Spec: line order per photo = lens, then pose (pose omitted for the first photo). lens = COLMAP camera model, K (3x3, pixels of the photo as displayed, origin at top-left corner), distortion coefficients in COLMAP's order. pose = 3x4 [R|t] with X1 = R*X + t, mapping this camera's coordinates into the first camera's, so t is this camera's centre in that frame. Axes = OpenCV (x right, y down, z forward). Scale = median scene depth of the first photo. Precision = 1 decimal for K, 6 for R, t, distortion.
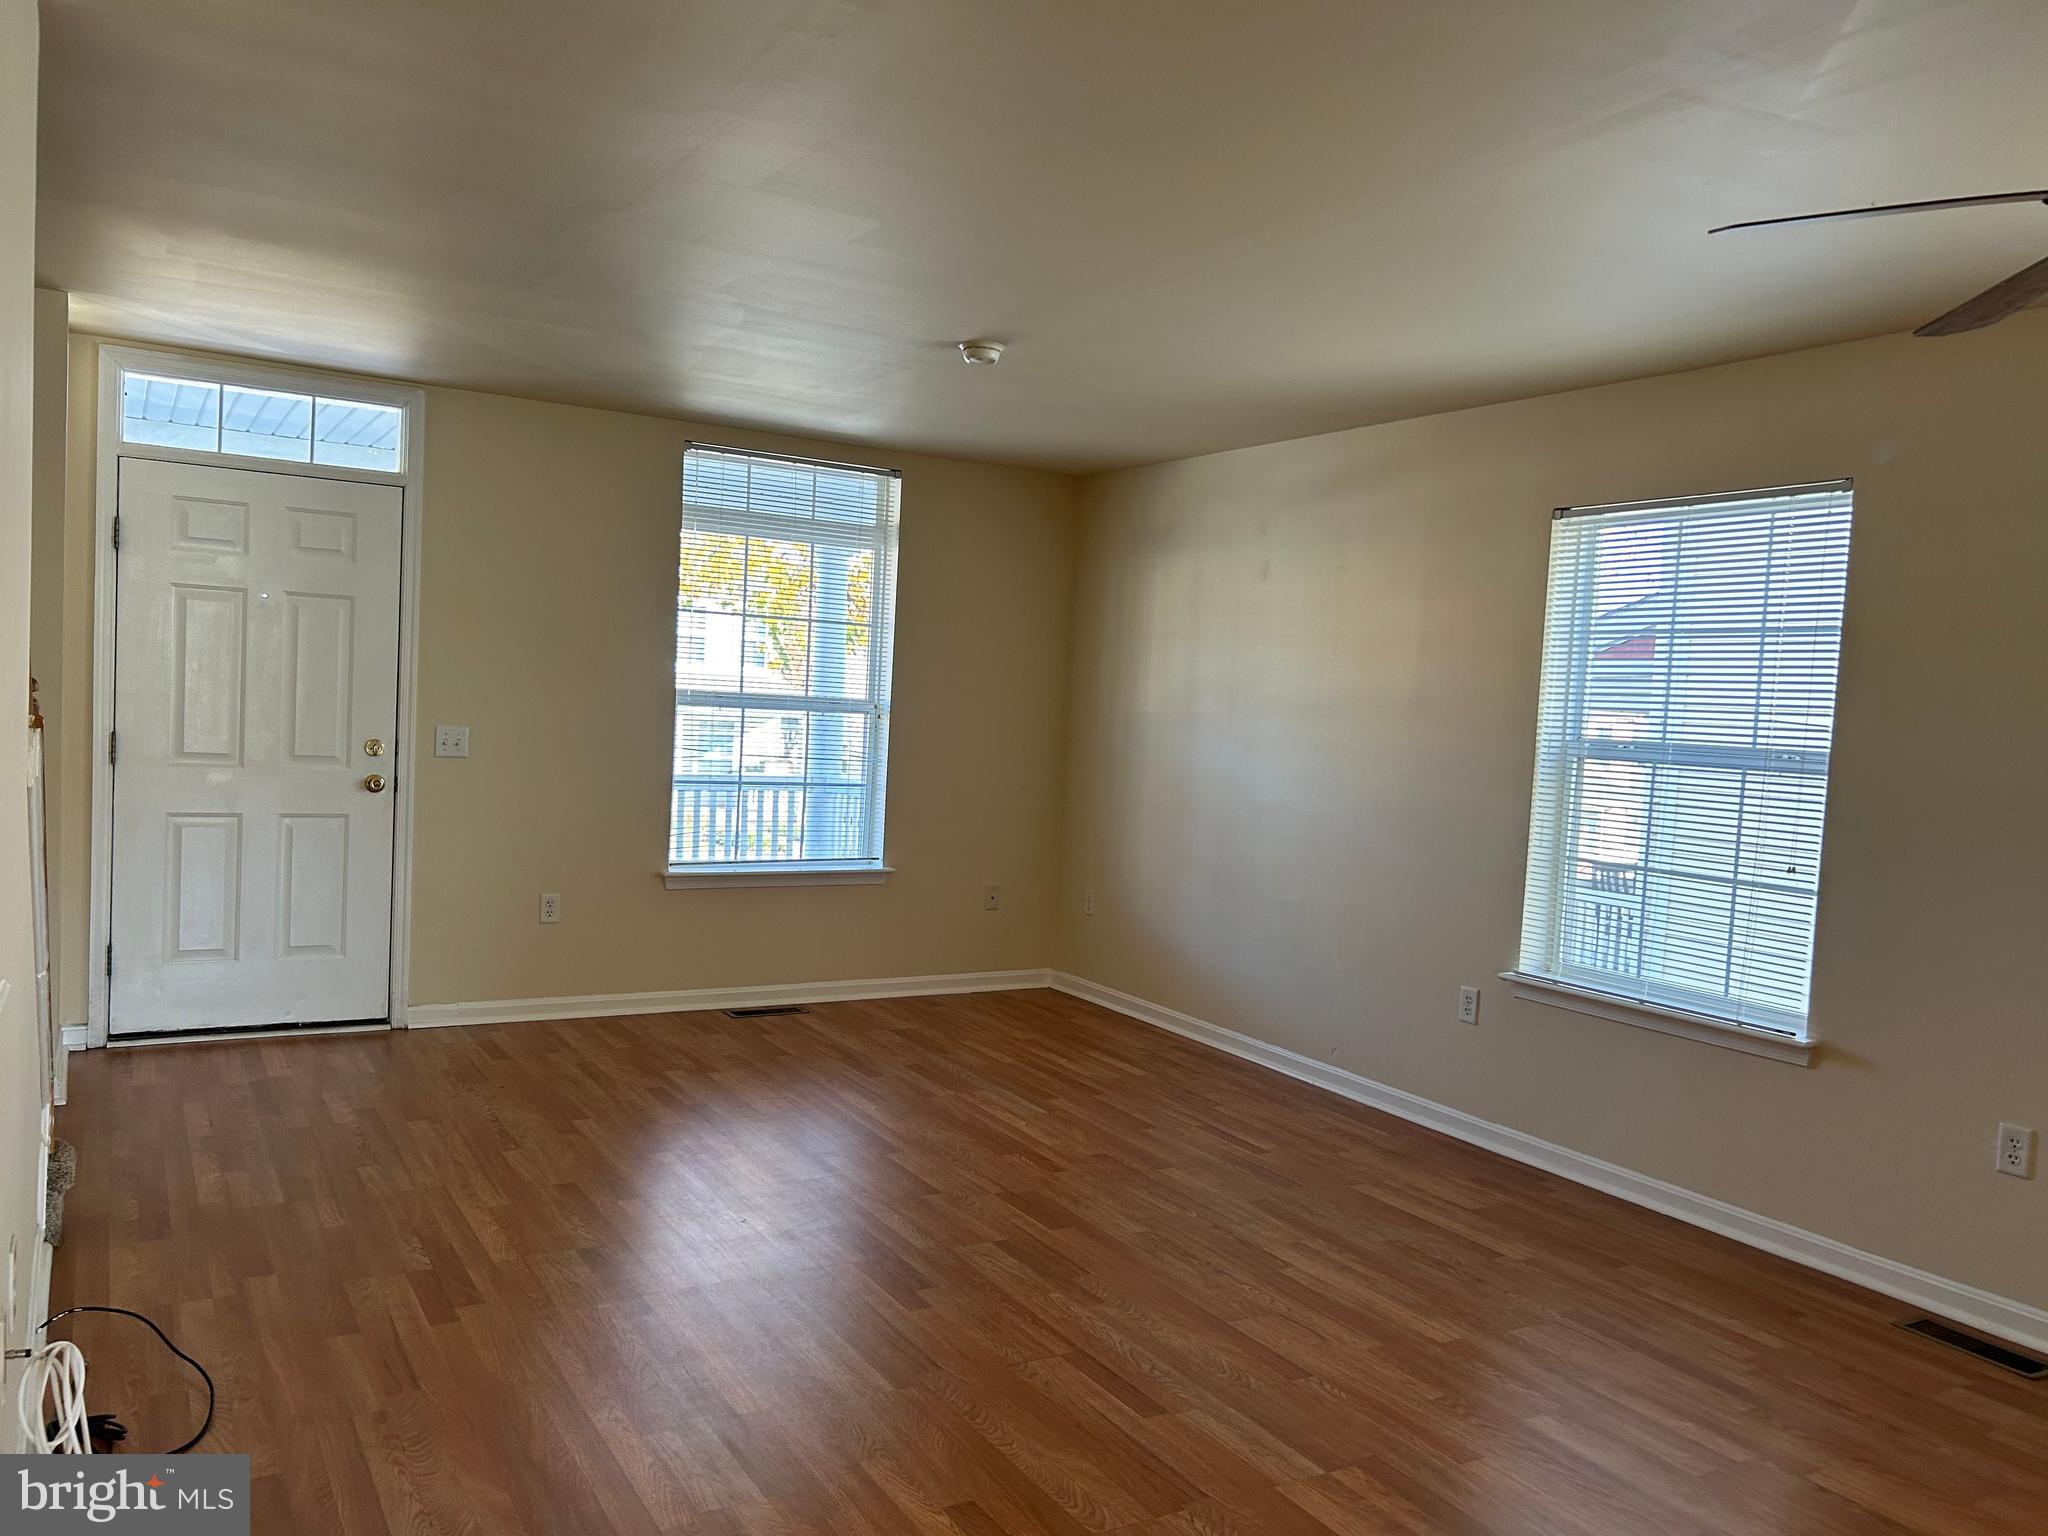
lens RADIAL K [[1551.8, 0, 1038.6], [0, 1551.8, 777.4], [0, 0, 1]] dist [0.056003, -0.050666]
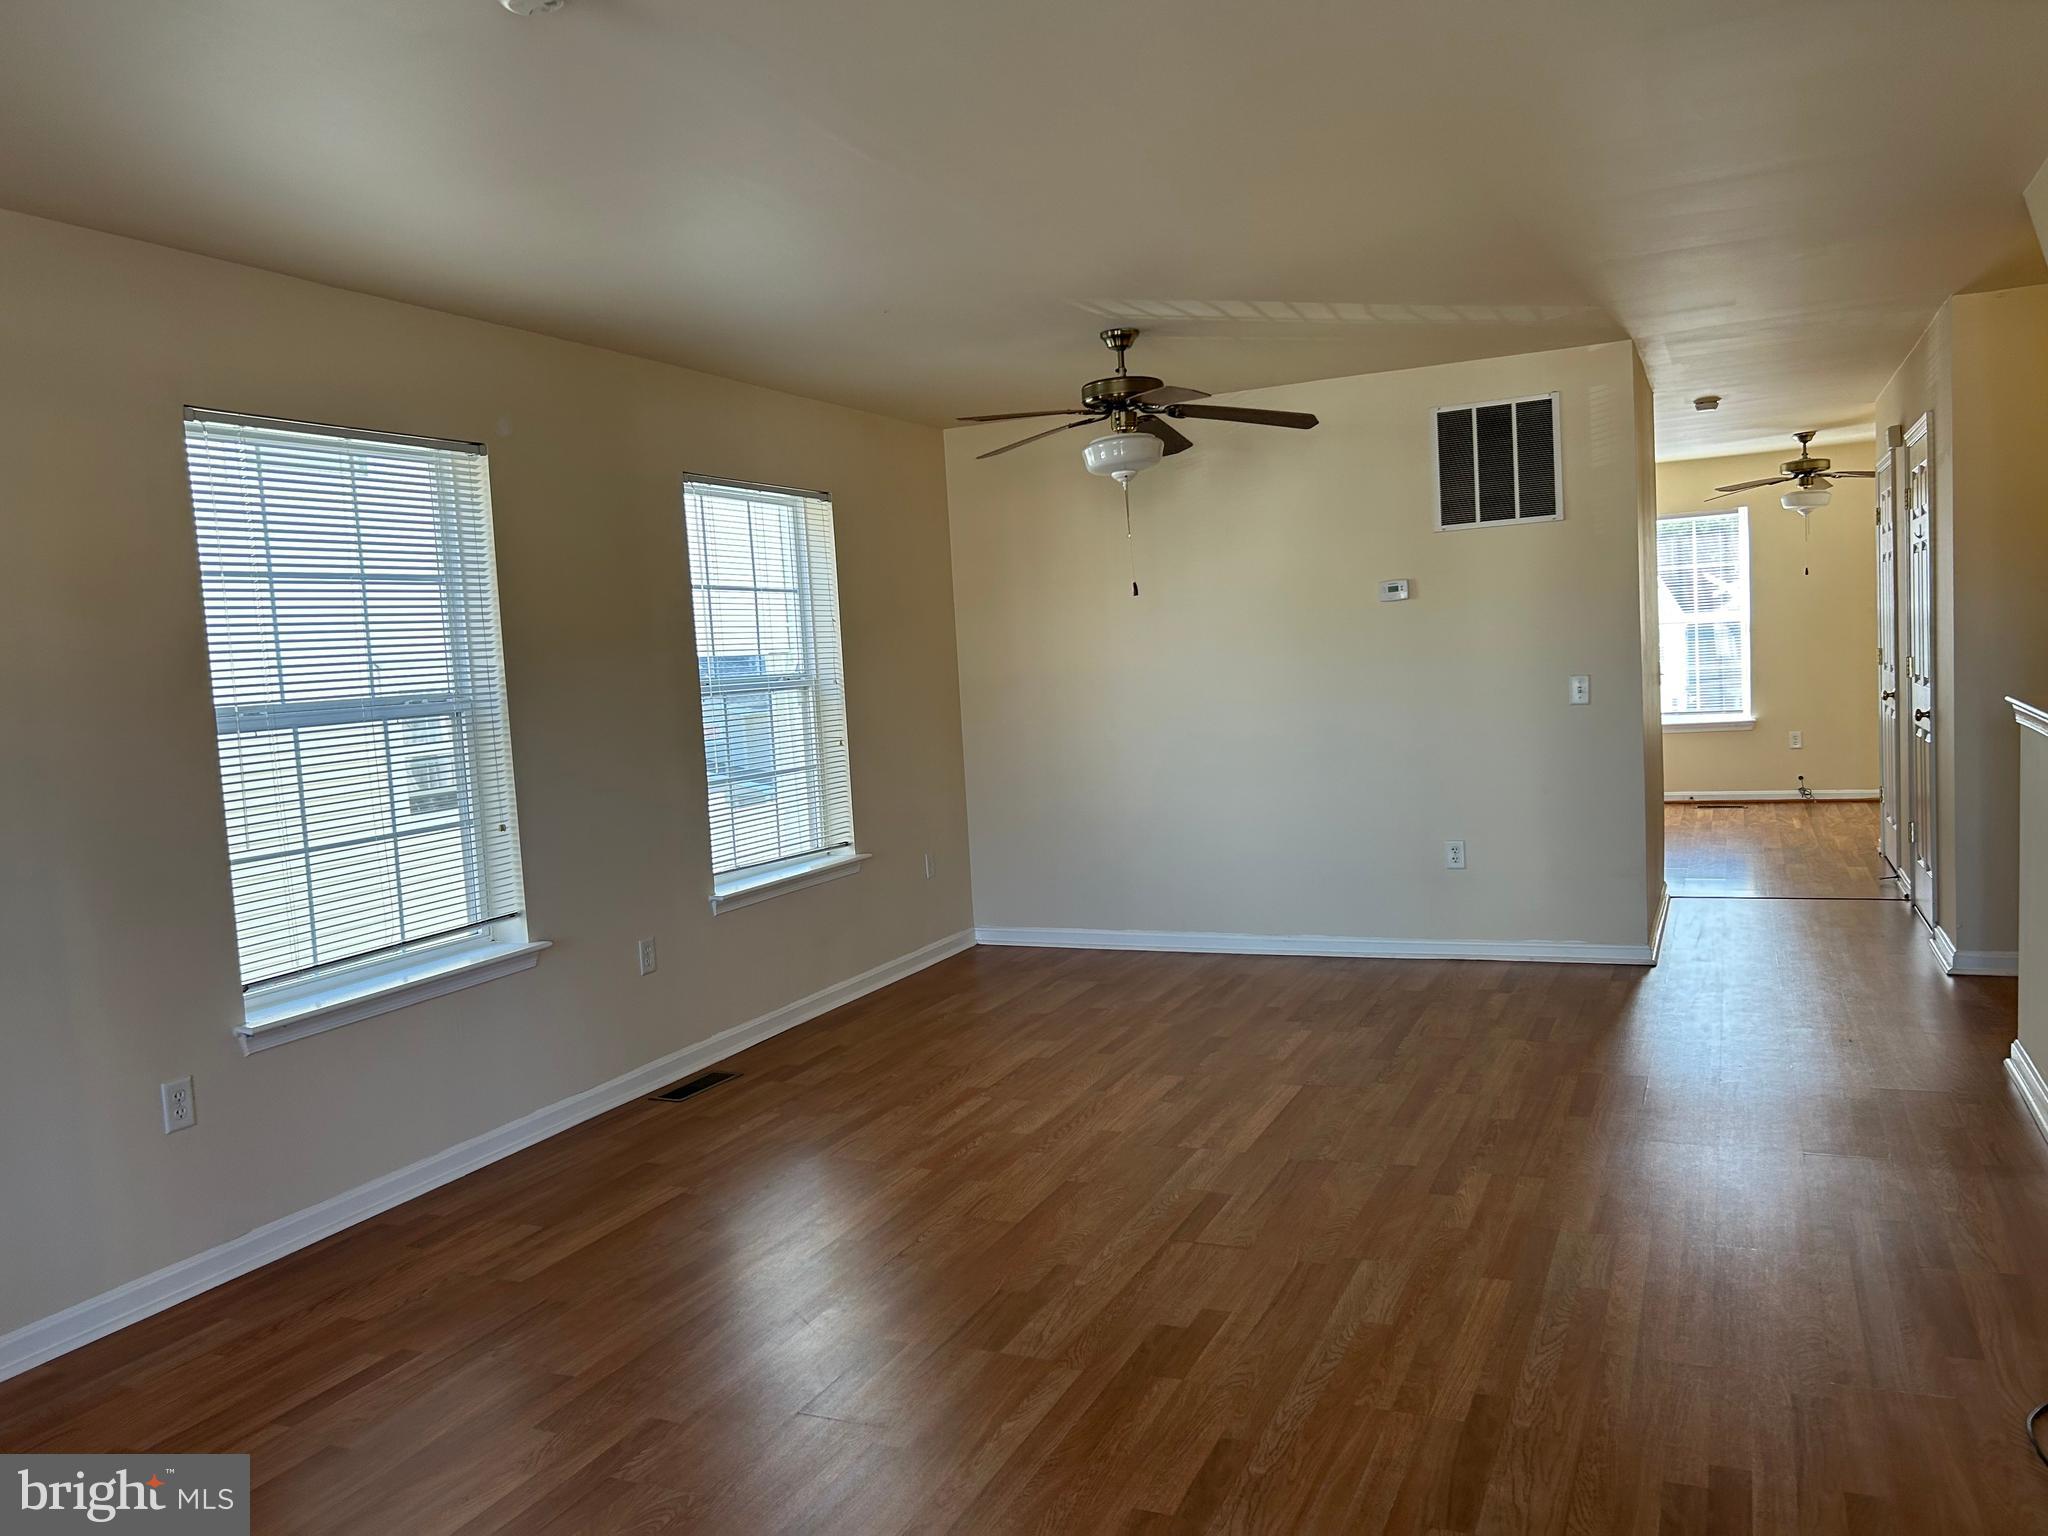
lens RADIAL K [[1551.8, 0, 1013.9], [0, 1551.8, 769.0], [0, 0, 1]] dist [0.056003, -0.050666]
pose [[-0.566976, -0.081782, 0.819664, -0.454246], [0.070750, 0.986548, 0.147371, -0.071956], [-0.820690, 0.141547, -0.553563, 0.966811]]
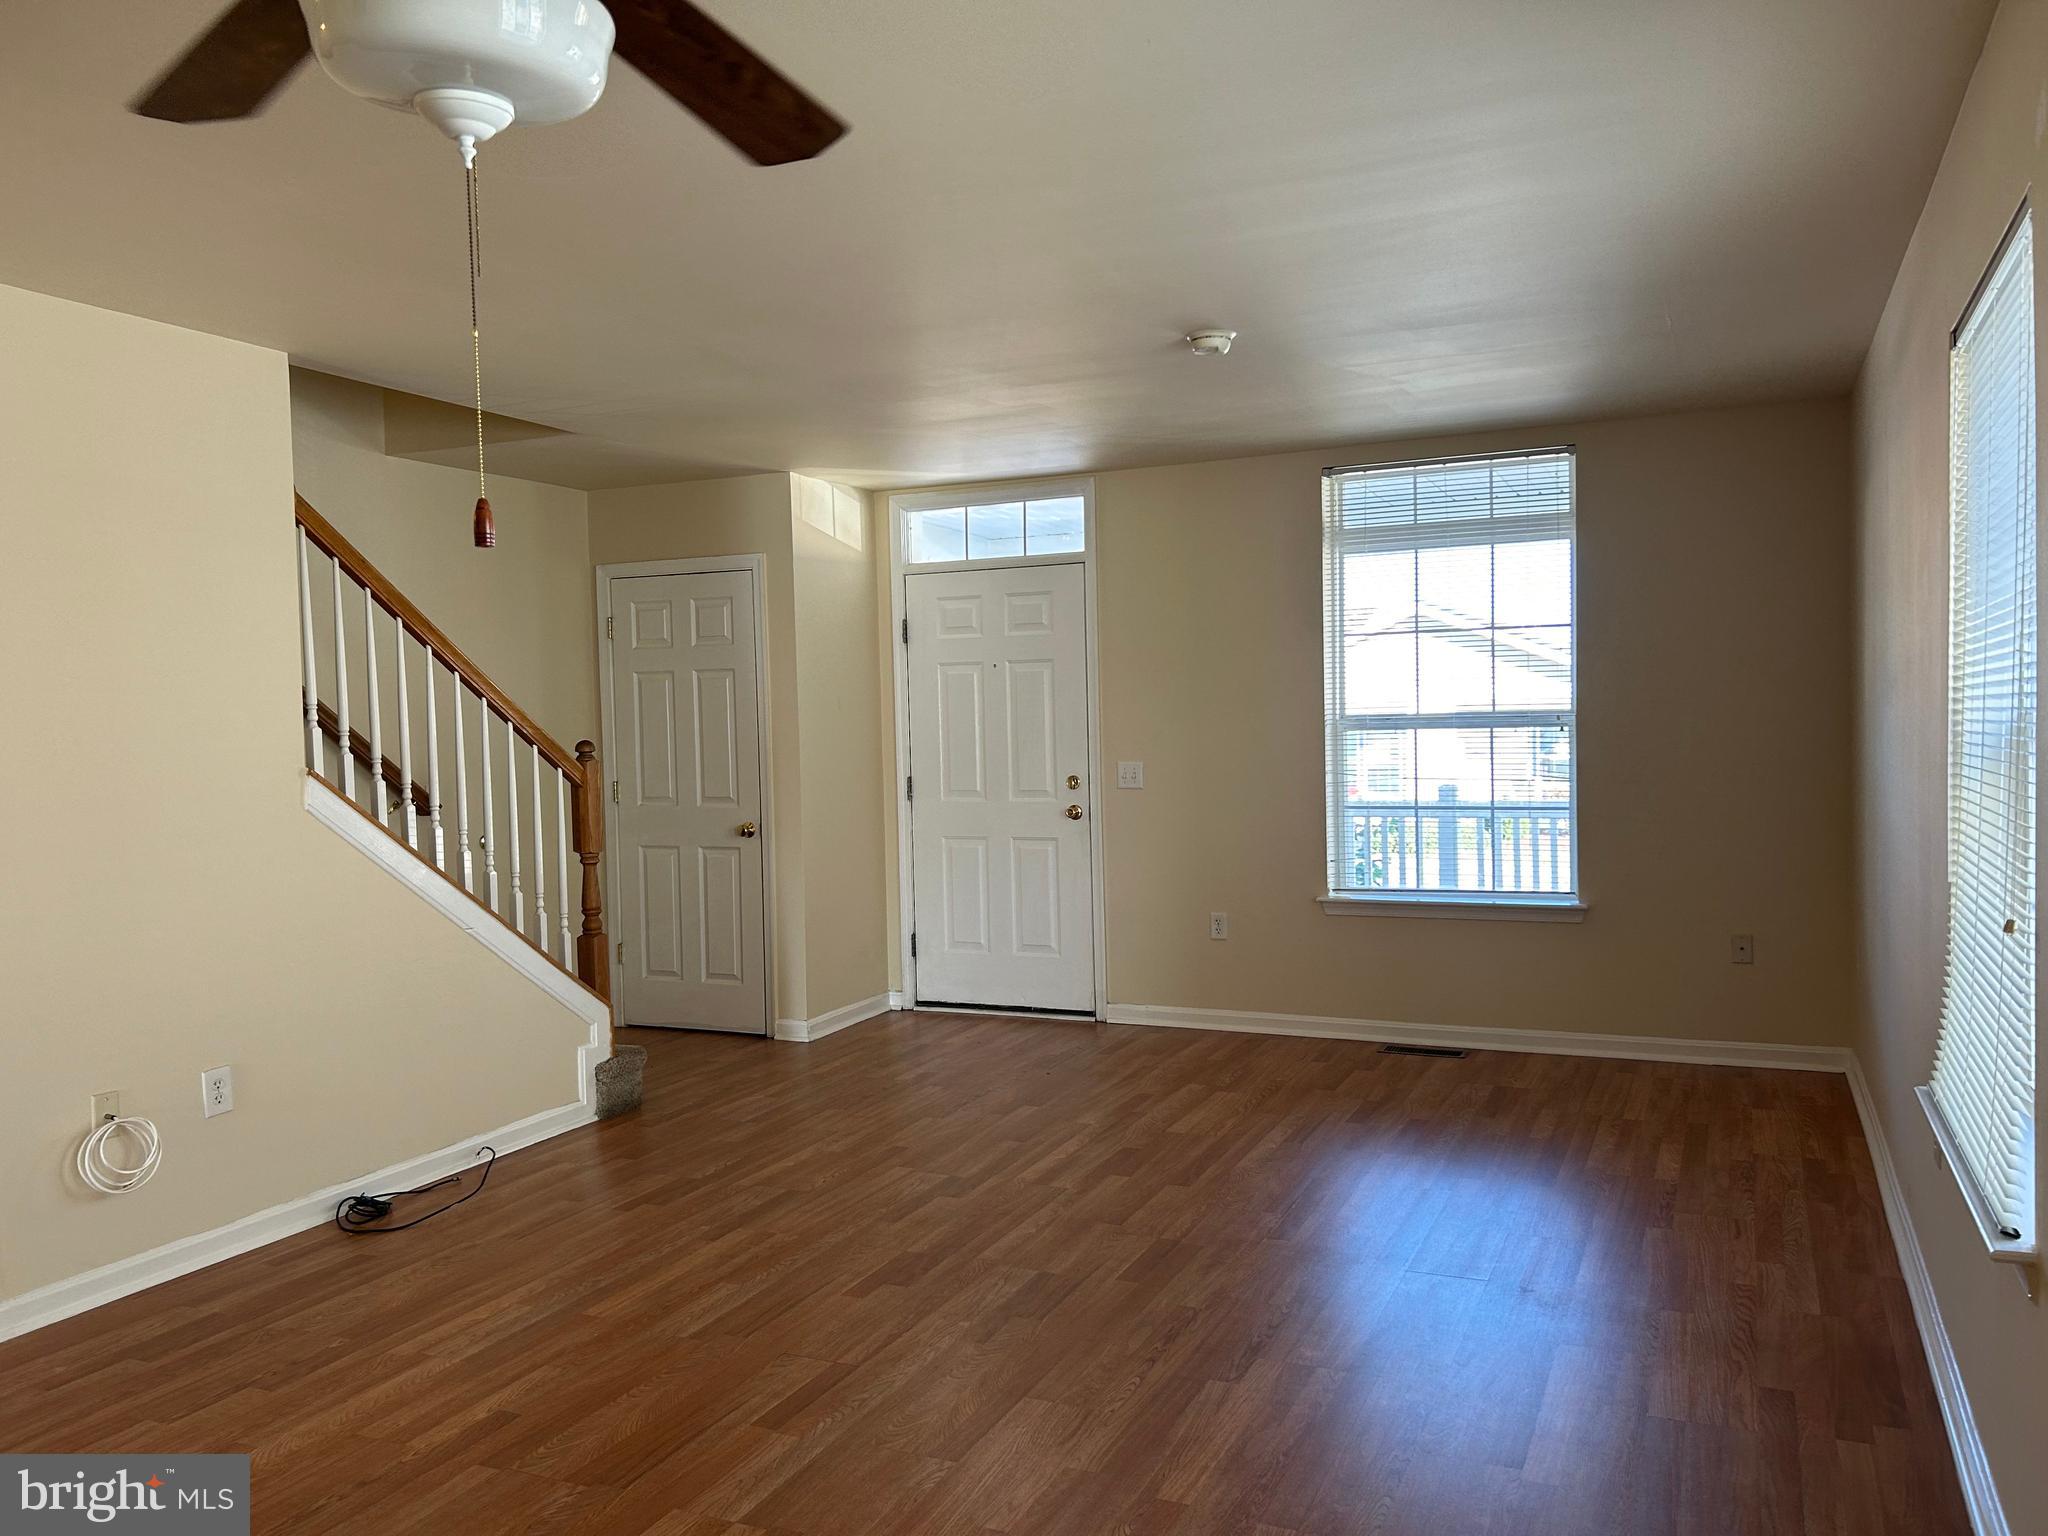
lens RADIAL K [[1551.8, 0, 1020.8], [0, 1551.8, 763.4], [0, 0, 1]] dist [0.056003, -0.050666]
pose [[0.562830, -0.041395, -0.825536, 0.543691], [0.012590, 0.999059, -0.041513, 0.015473], [0.826477, 0.012971, 0.562821, 0.306360]]
